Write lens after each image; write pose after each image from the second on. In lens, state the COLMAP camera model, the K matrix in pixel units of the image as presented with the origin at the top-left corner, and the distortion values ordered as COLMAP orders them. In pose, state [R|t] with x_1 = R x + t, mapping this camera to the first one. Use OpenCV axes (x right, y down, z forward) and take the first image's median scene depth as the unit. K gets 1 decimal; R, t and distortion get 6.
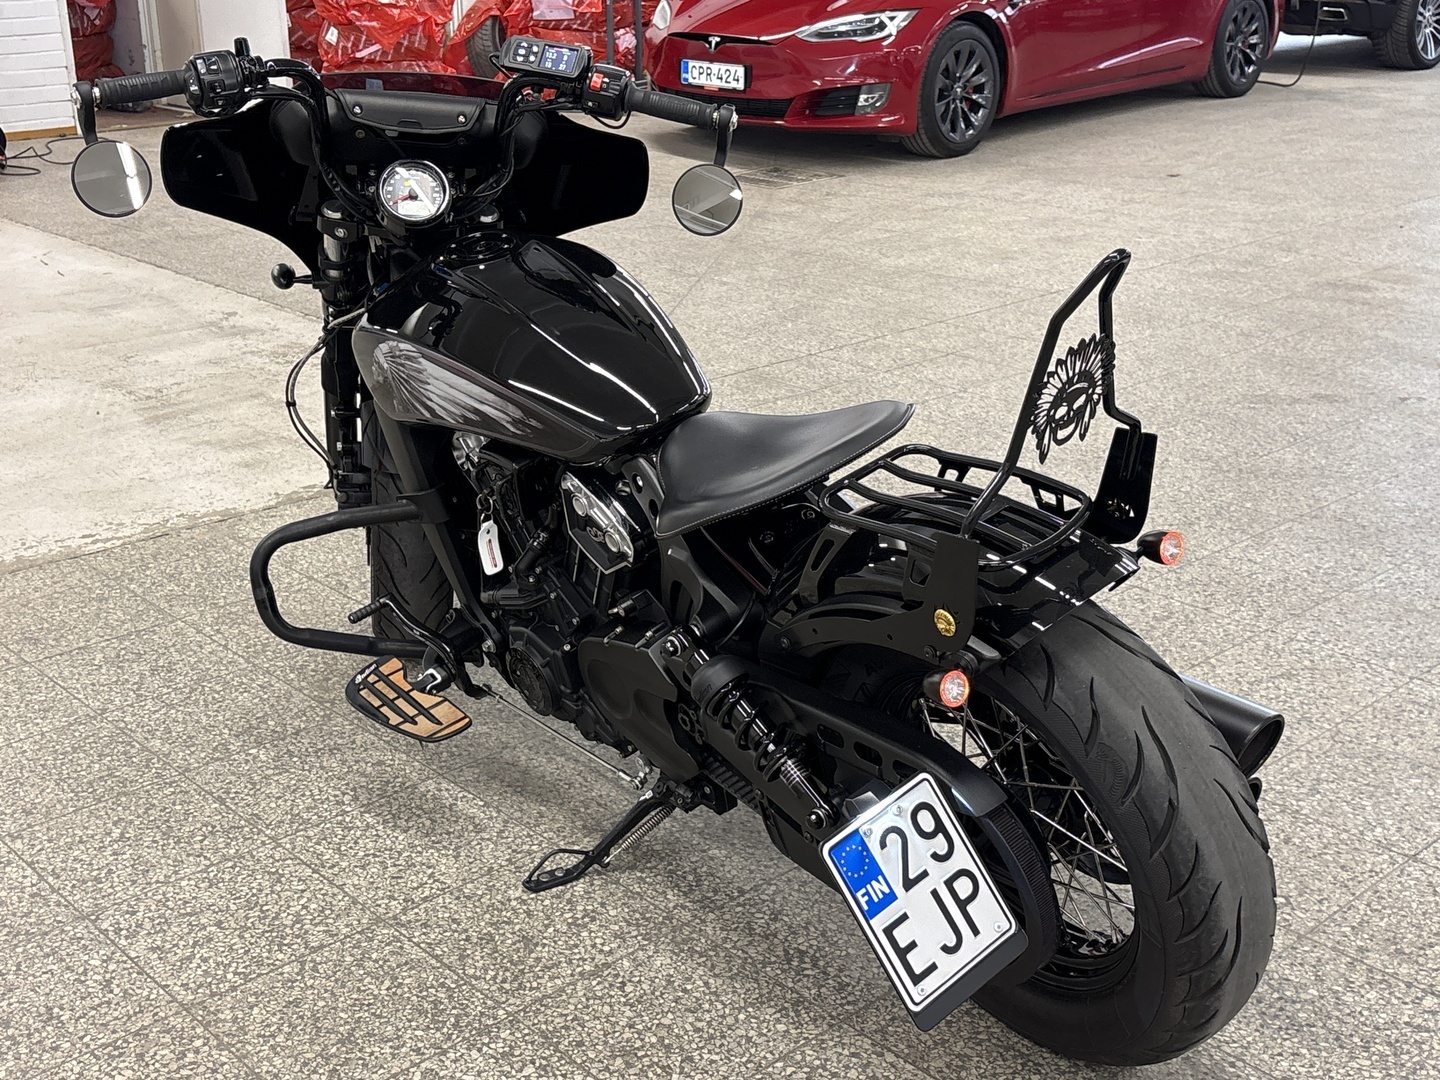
lens RADIAL K [[1754.3, 0, 720.6], [0, 1754.3, 538.8], [0, 0, 1]] dist [0.007486, 0.000000]
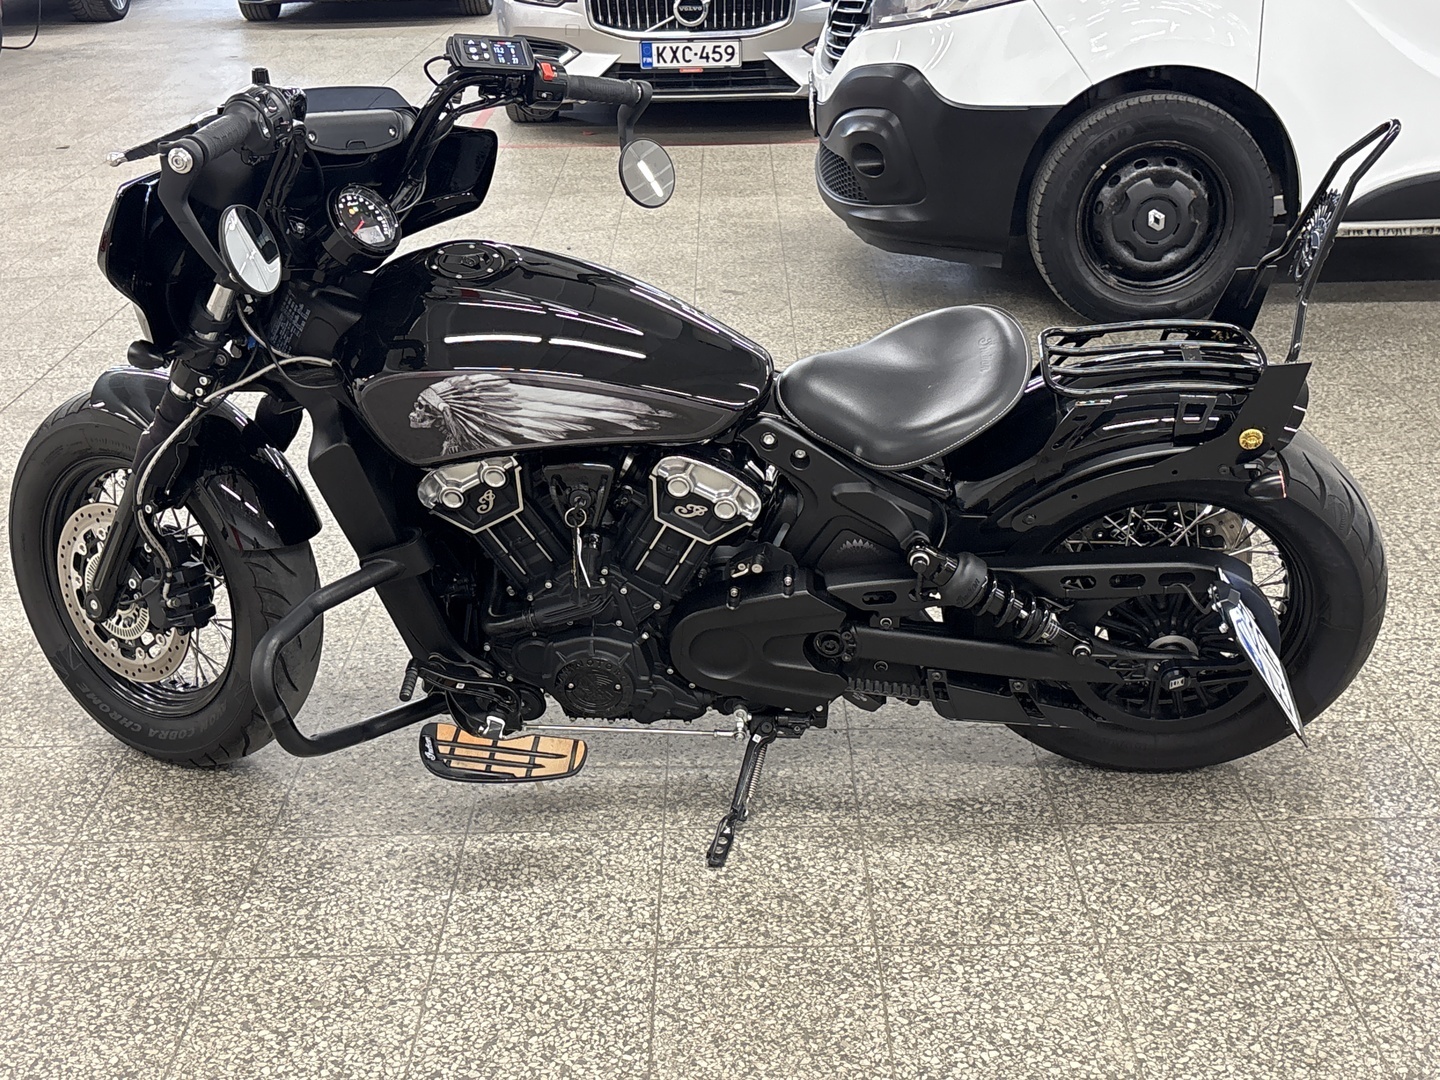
lens RADIAL K [[1754.3, 0, 720.7], [0, 1754.3, 541.4], [0, 0, 1]] dist [0.007486, 0.000000]
pose [[0.675556, -0.295933, 0.675313, -0.741327], [0.273395, 0.951165, 0.143323, -0.124489], [-0.684748, 0.087804, 0.723471, 0.246749]]
